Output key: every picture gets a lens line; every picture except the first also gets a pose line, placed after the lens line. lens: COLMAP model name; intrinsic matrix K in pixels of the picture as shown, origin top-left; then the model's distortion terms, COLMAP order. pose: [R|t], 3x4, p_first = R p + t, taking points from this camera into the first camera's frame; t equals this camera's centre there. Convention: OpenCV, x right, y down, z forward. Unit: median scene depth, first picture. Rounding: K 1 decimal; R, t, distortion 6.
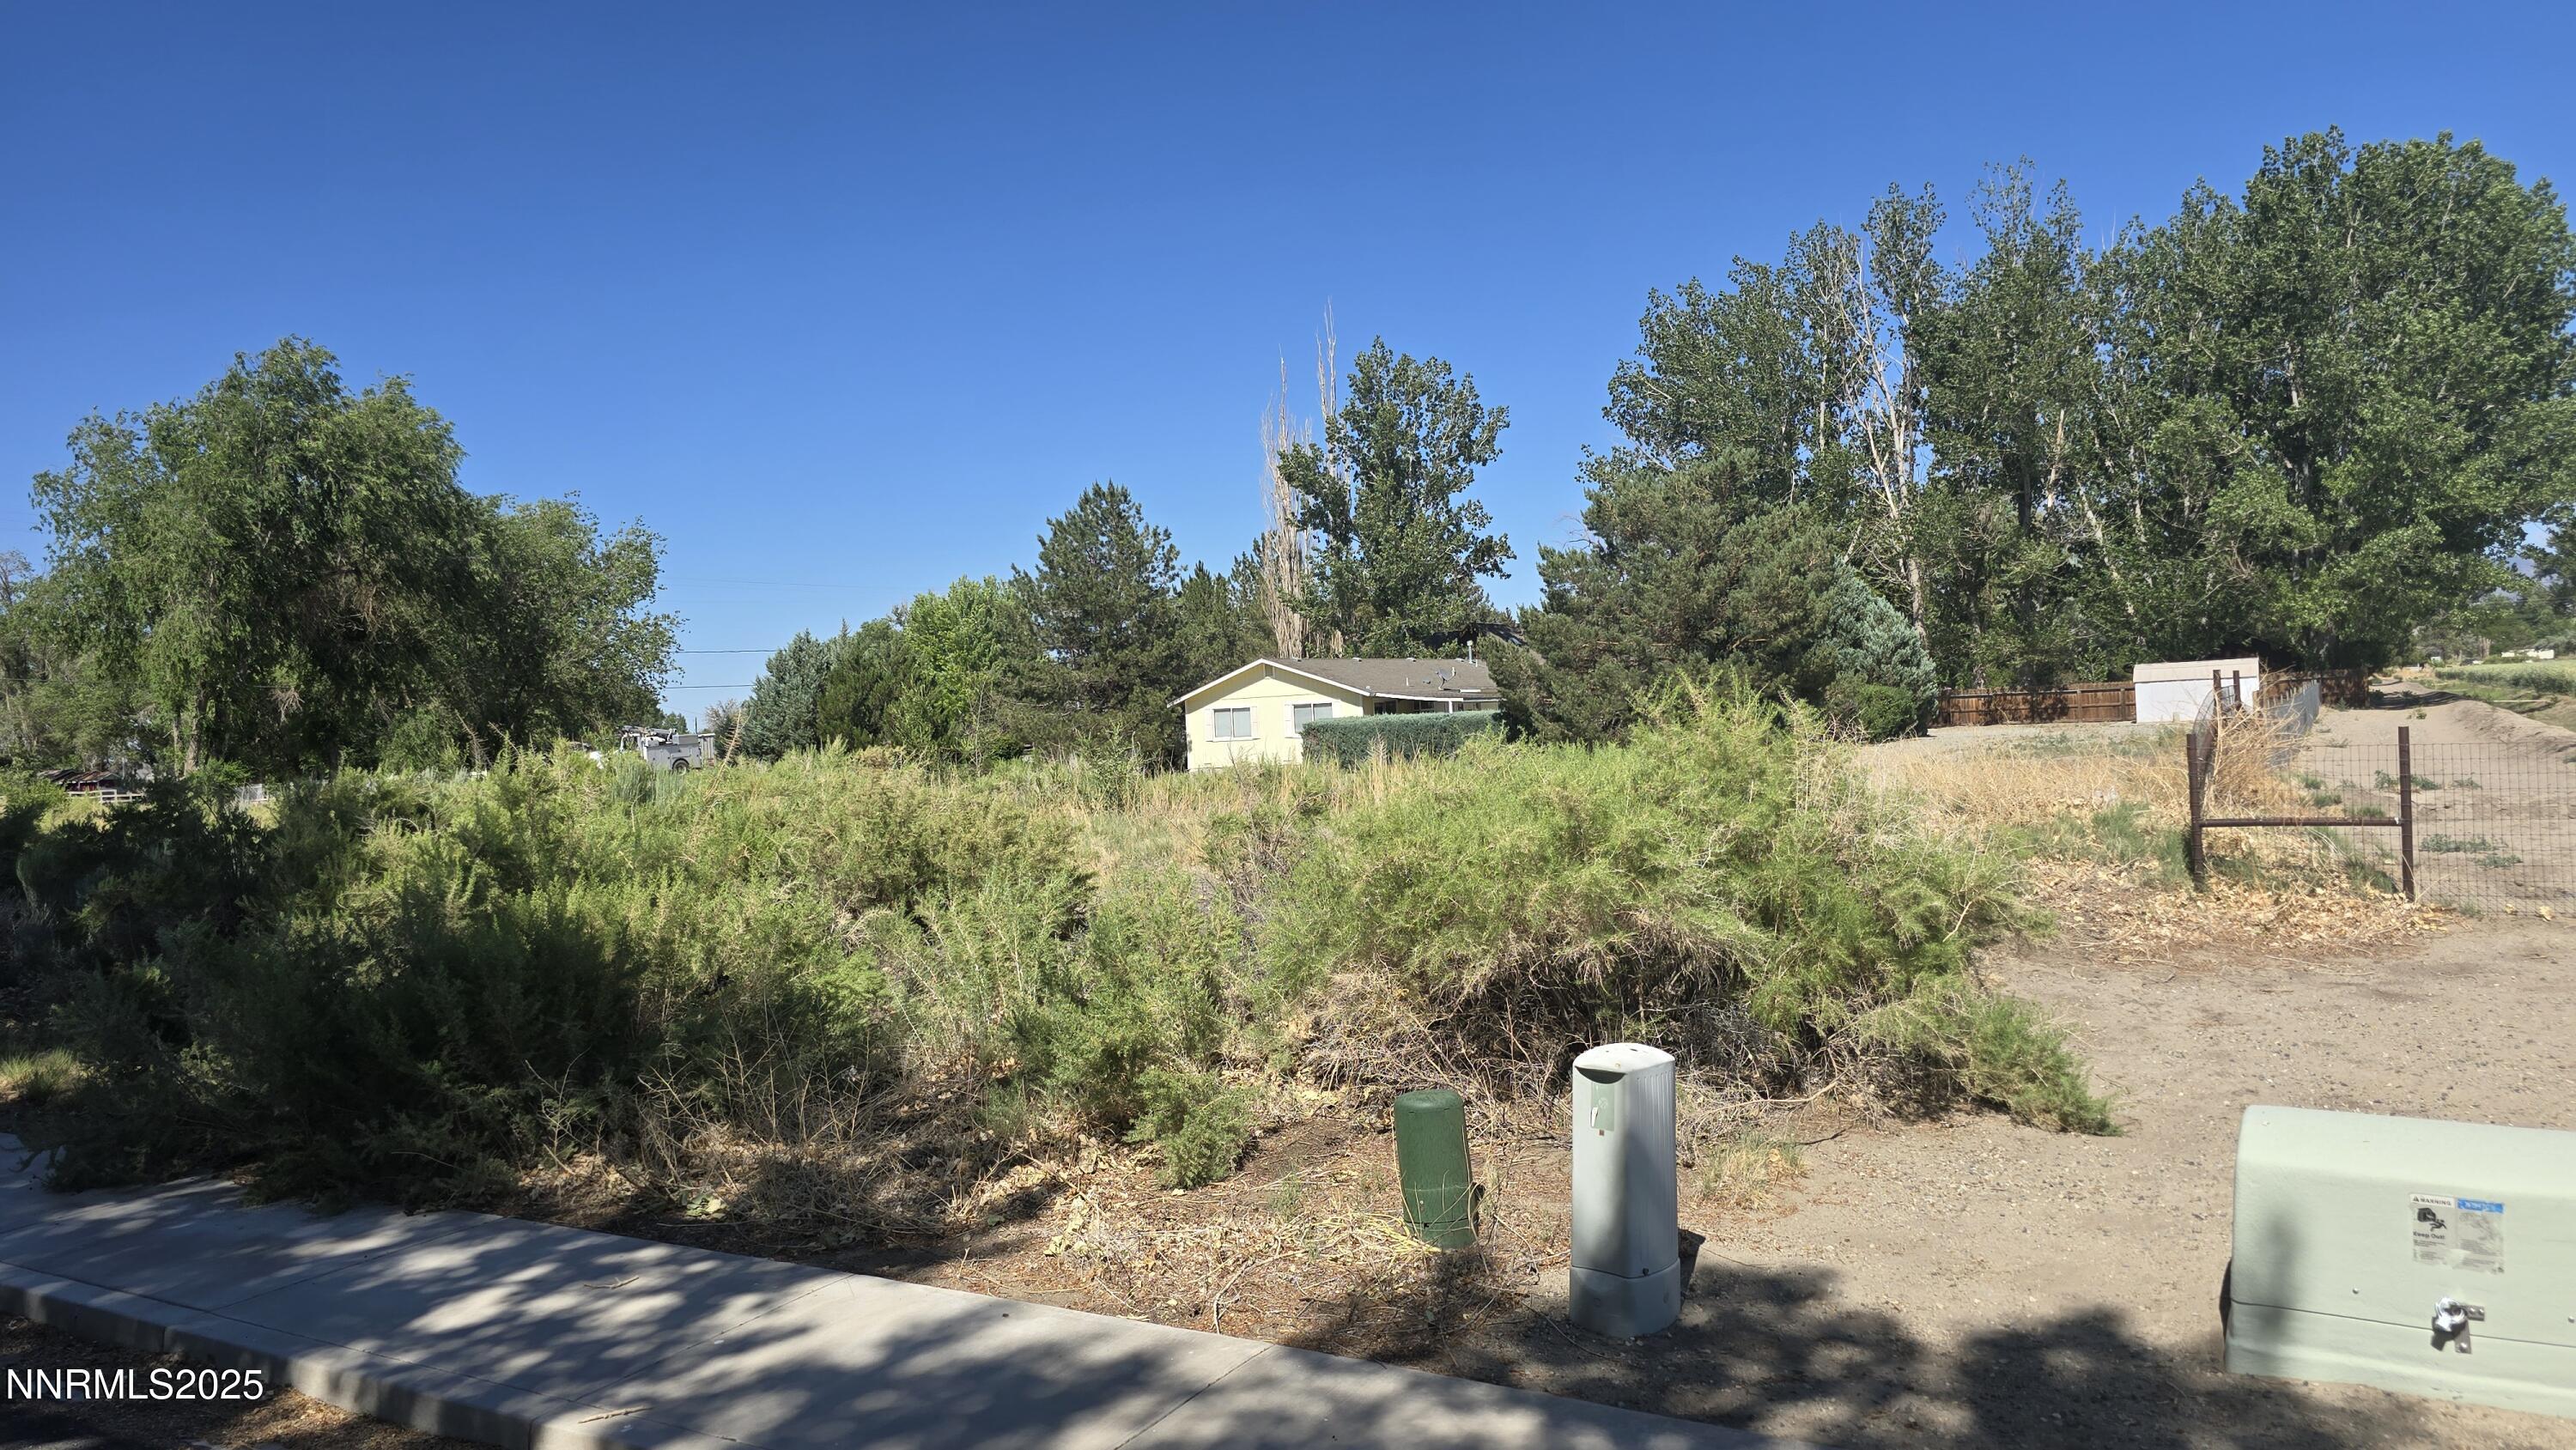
lens RADIAL K [[1707.6, 0, 1283.2], [0, 1707.6, 739.7], [0, 0, 1]] dist [0.081867, -0.081704]
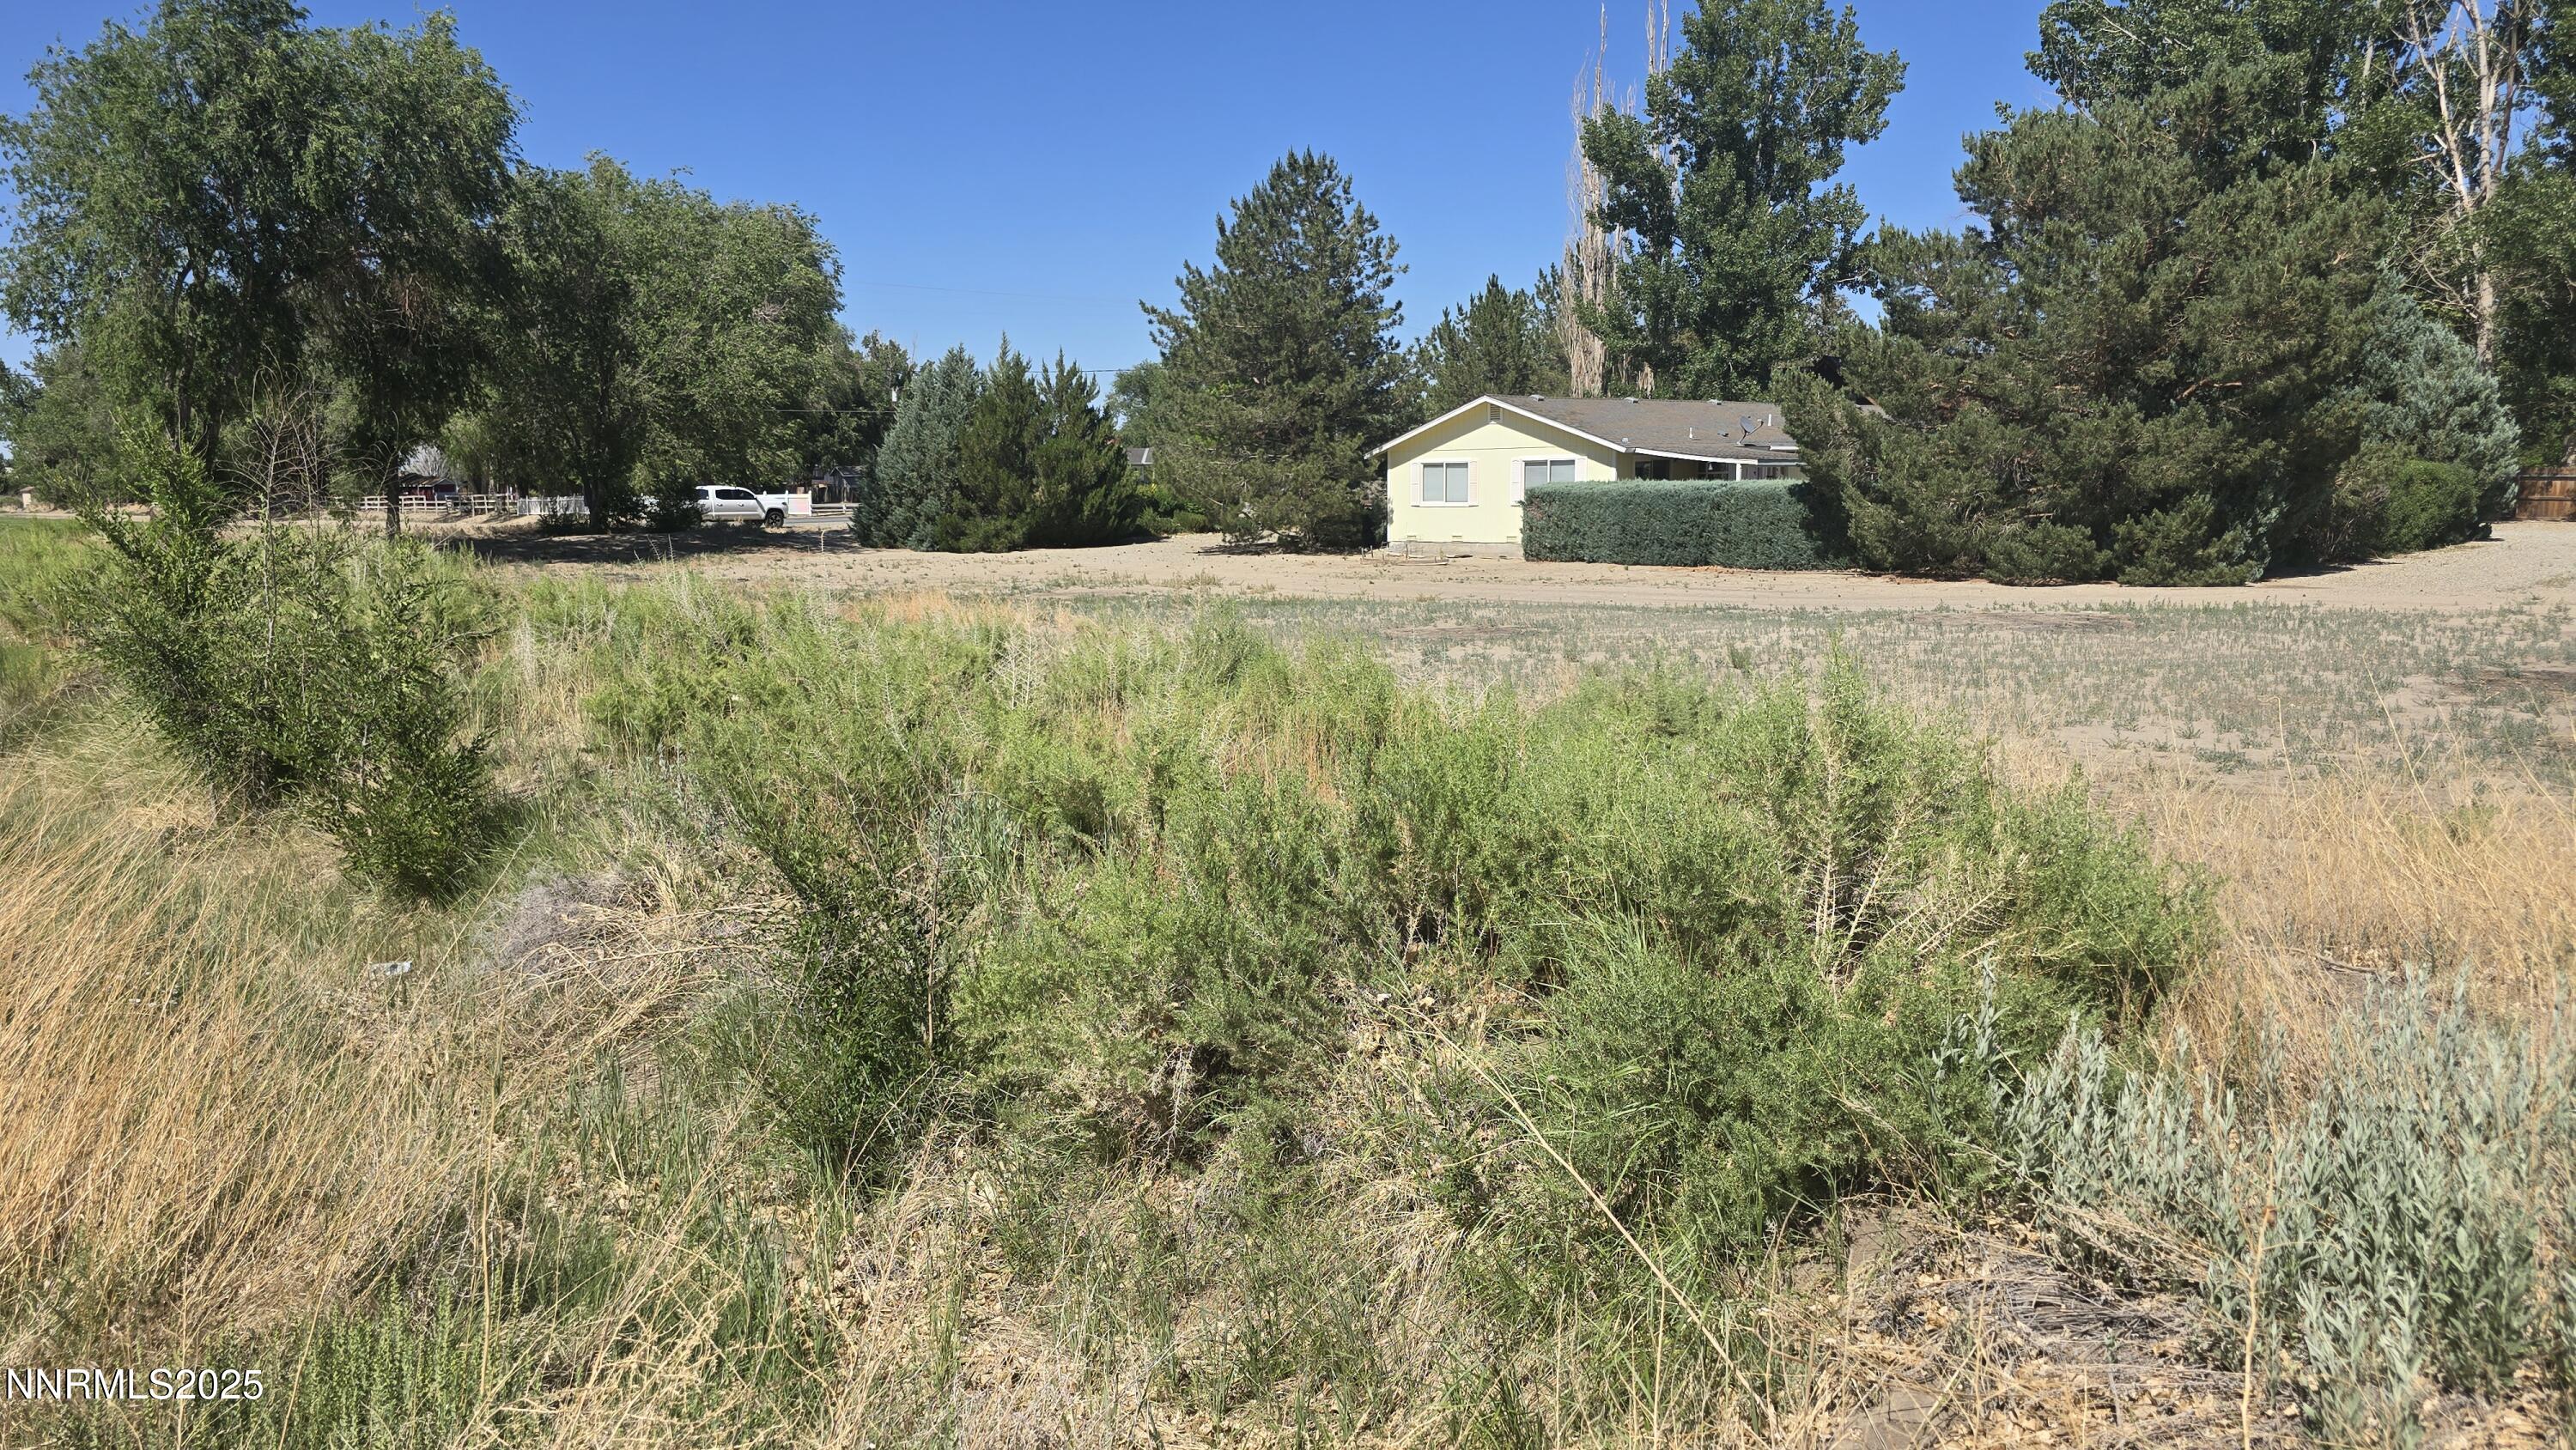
lens RADIAL K [[1707.6, 0, 1283.2], [0, 1707.6, 739.7], [0, 0, 1]] dist [0.081867, -0.081704]
pose [[0.975104, 0.070634, -0.210198, 0.059126], [-0.038093, 0.987177, 0.155017, -0.010686], [0.218452, -0.143150, 0.965291, 0.212664]]
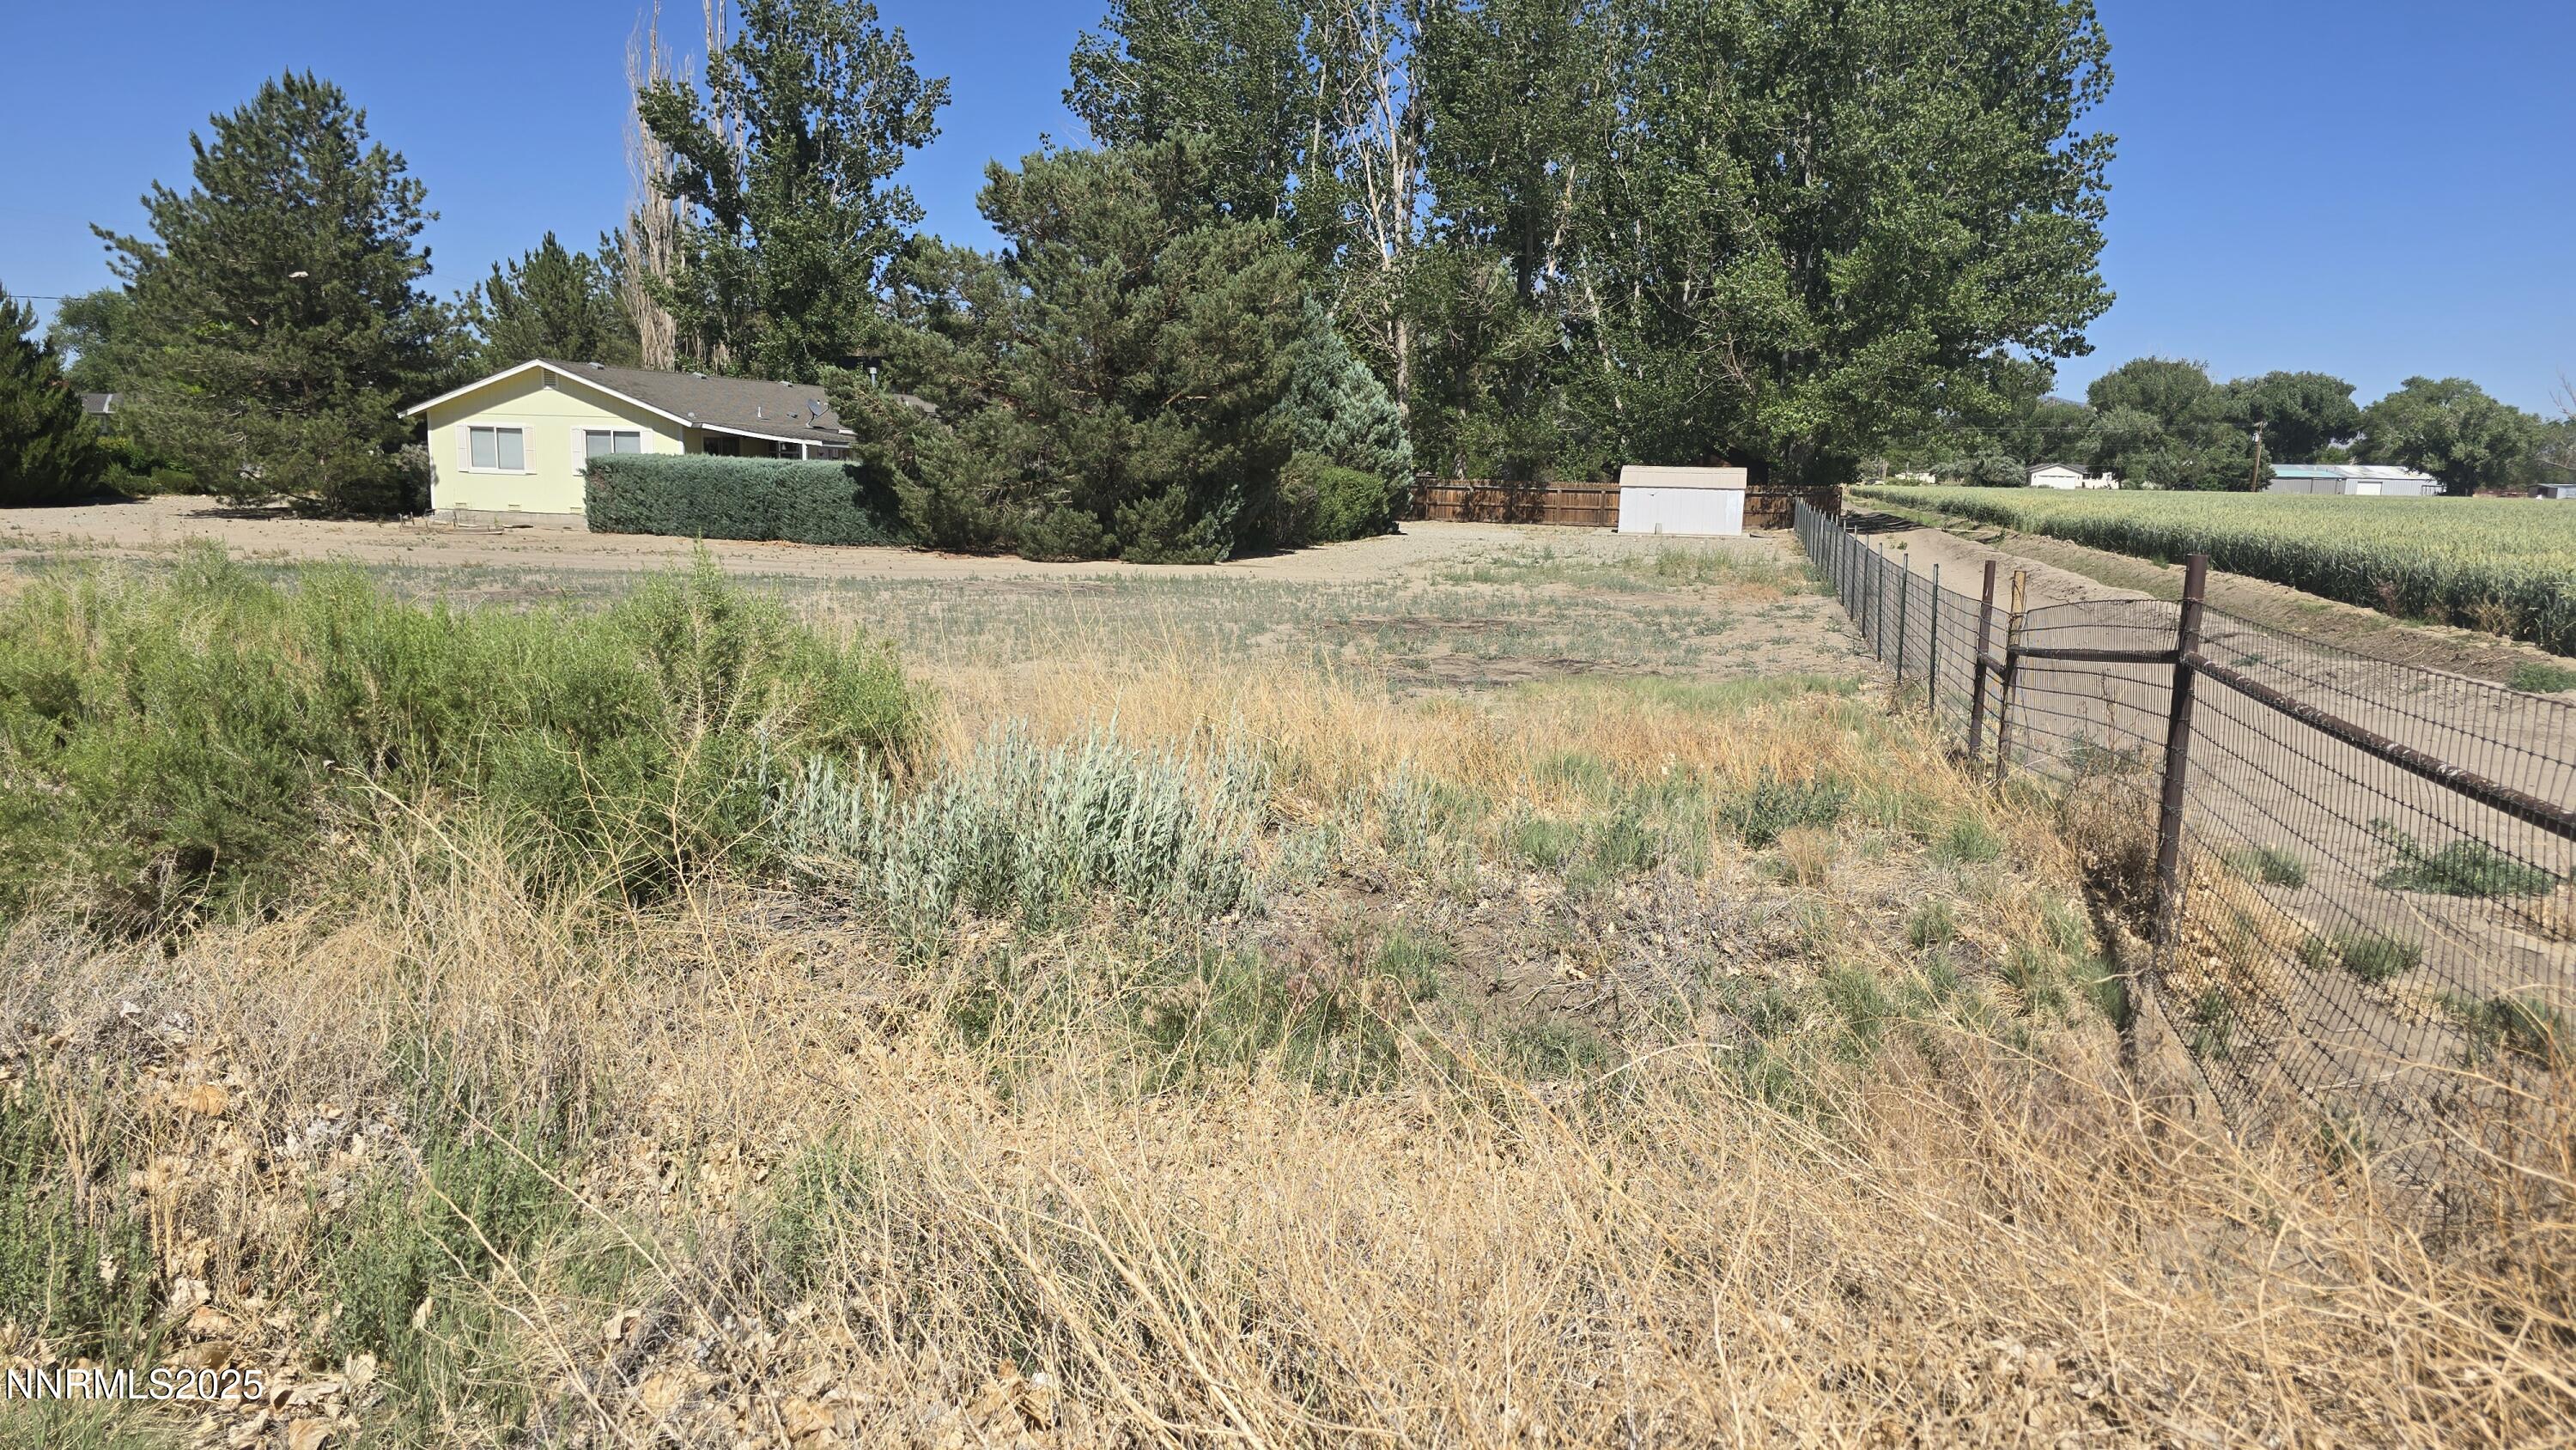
lens RADIAL K [[1707.6, 0, 1283.2], [0, 1707.6, 739.7], [0, 0, 1]] dist [0.081867, -0.081704]
pose [[0.956433, 0.031404, 0.290259, 0.068944], [-0.073252, 0.988208, 0.134457, -0.009431], [-0.282614, -0.149861, 0.947455, 0.180715]]
